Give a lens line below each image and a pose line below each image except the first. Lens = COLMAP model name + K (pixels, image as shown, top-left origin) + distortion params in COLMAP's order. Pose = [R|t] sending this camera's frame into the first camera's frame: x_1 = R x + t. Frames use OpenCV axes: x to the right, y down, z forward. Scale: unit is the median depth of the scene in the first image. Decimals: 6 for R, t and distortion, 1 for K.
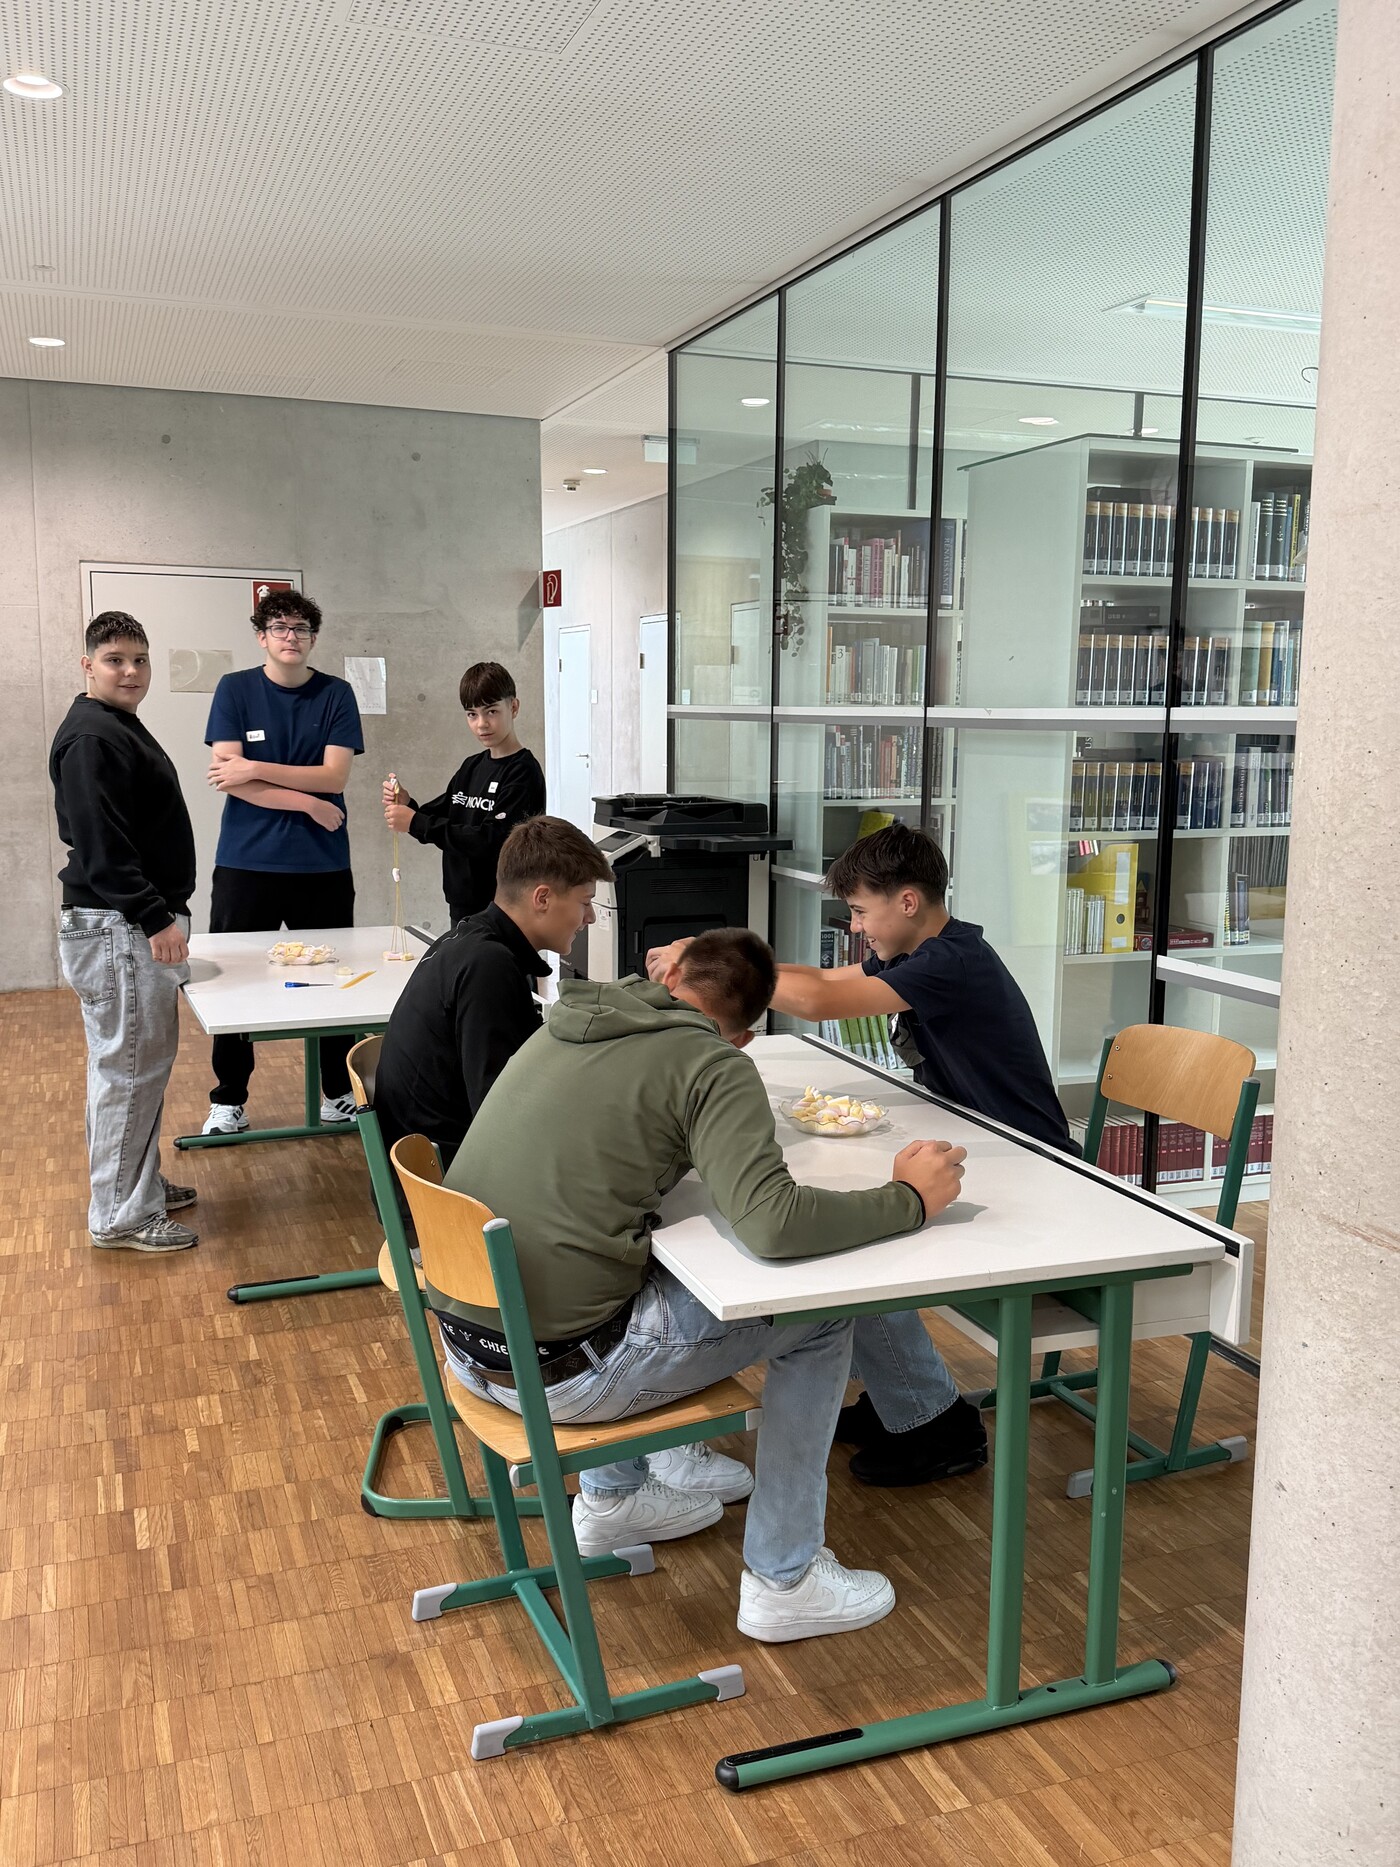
lens RADIAL K [[1608.8, 0, 730.8], [0, 1608.8, 953.9], [0, 0, 1]] dist [0.152726, -0.357255]
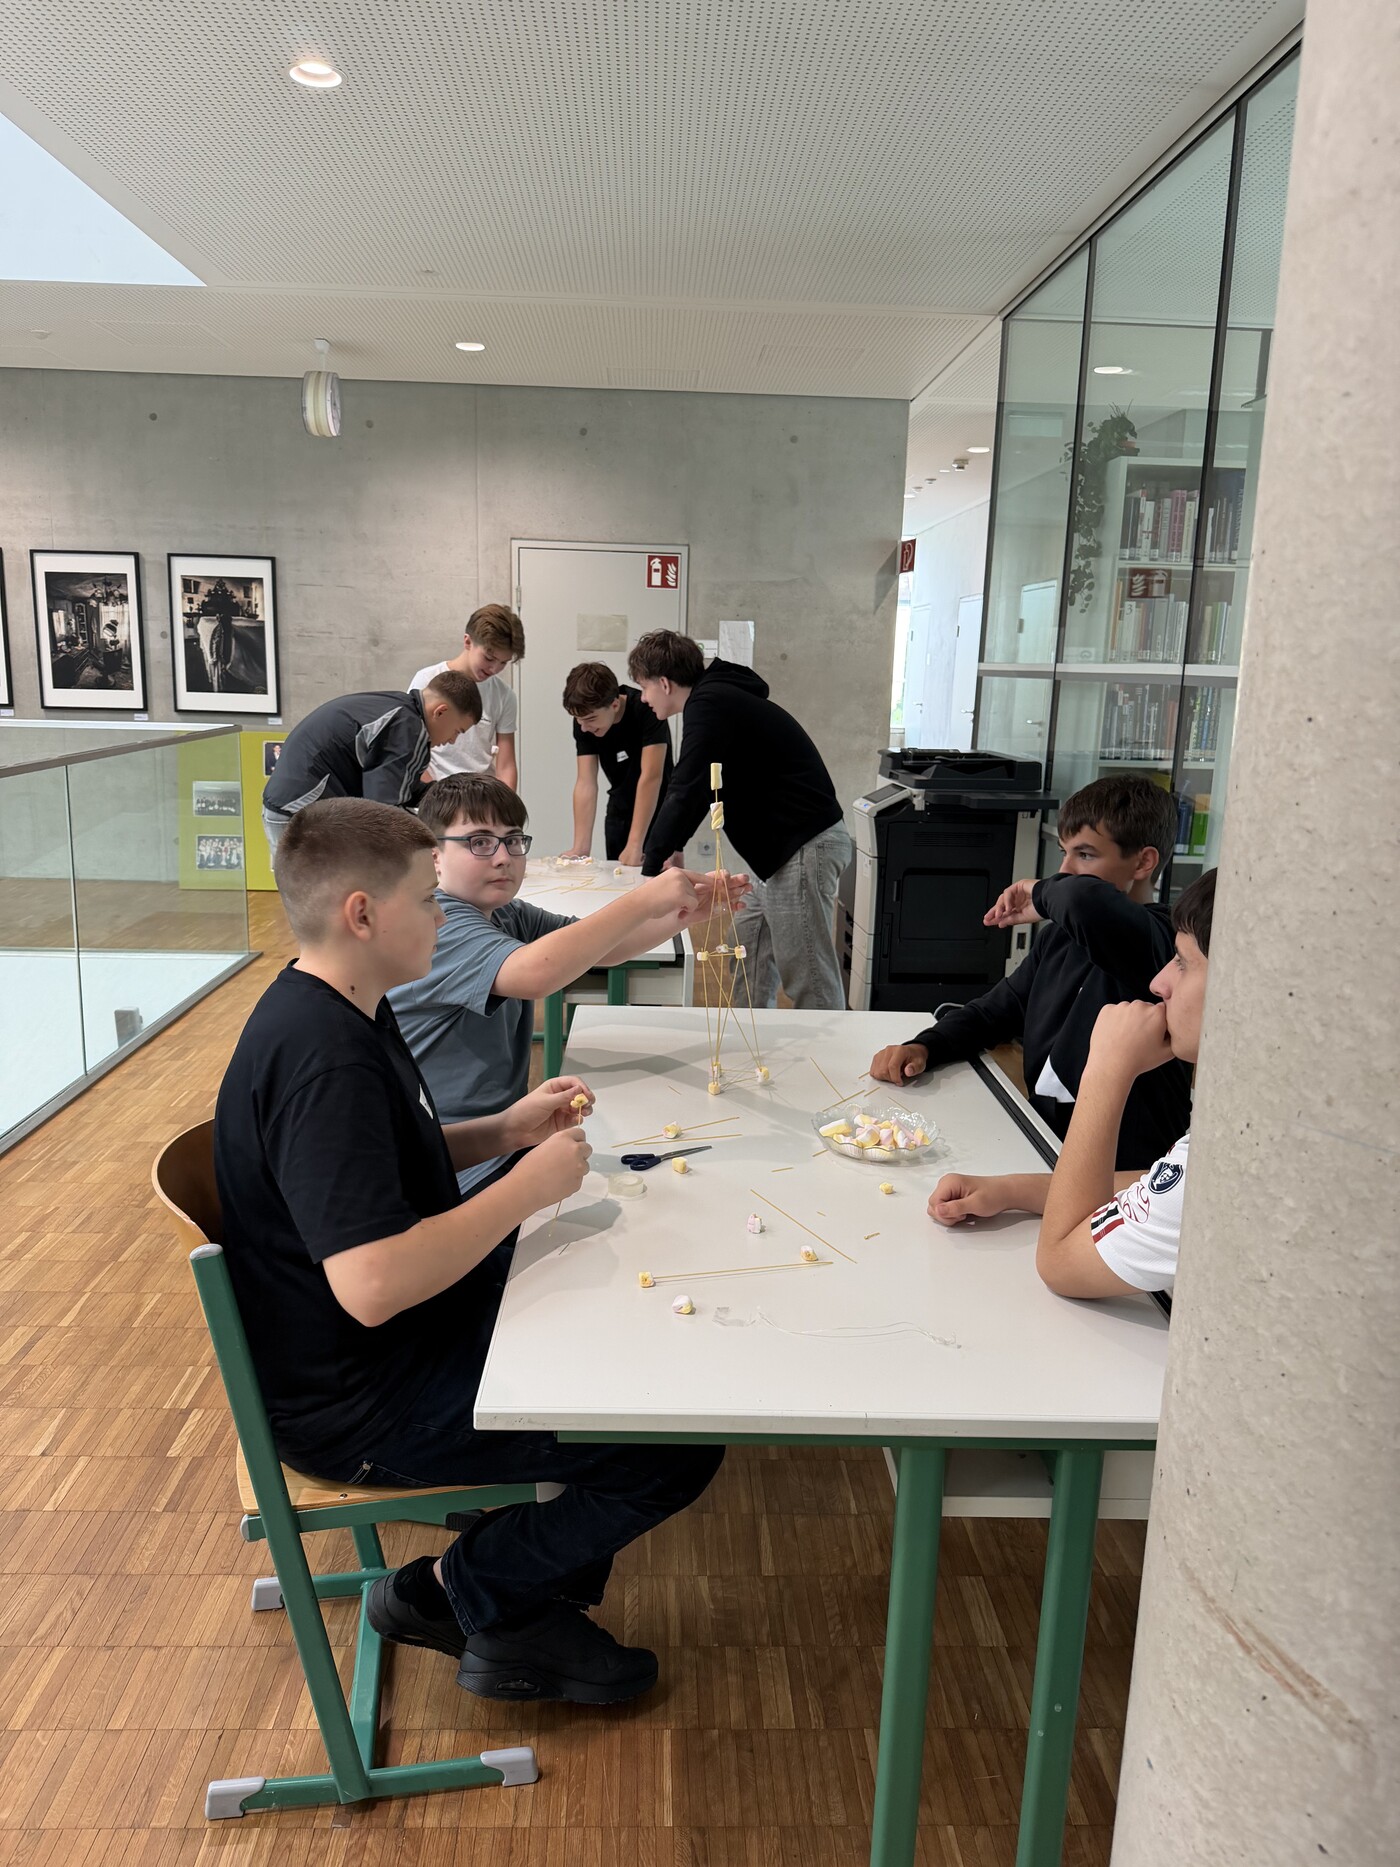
lens RADIAL K [[1314.0, 0, 700.0], [0, 1314.0, 933.5], [0, 0, 1]] dist [0.006482, -0.026541]
pose [[0.940012, 0.084174, -0.330593, 0.100877], [-0.068659, 0.995932, 0.058355, -0.019913], [0.334160, -0.032156, 0.941968, 0.160702]]
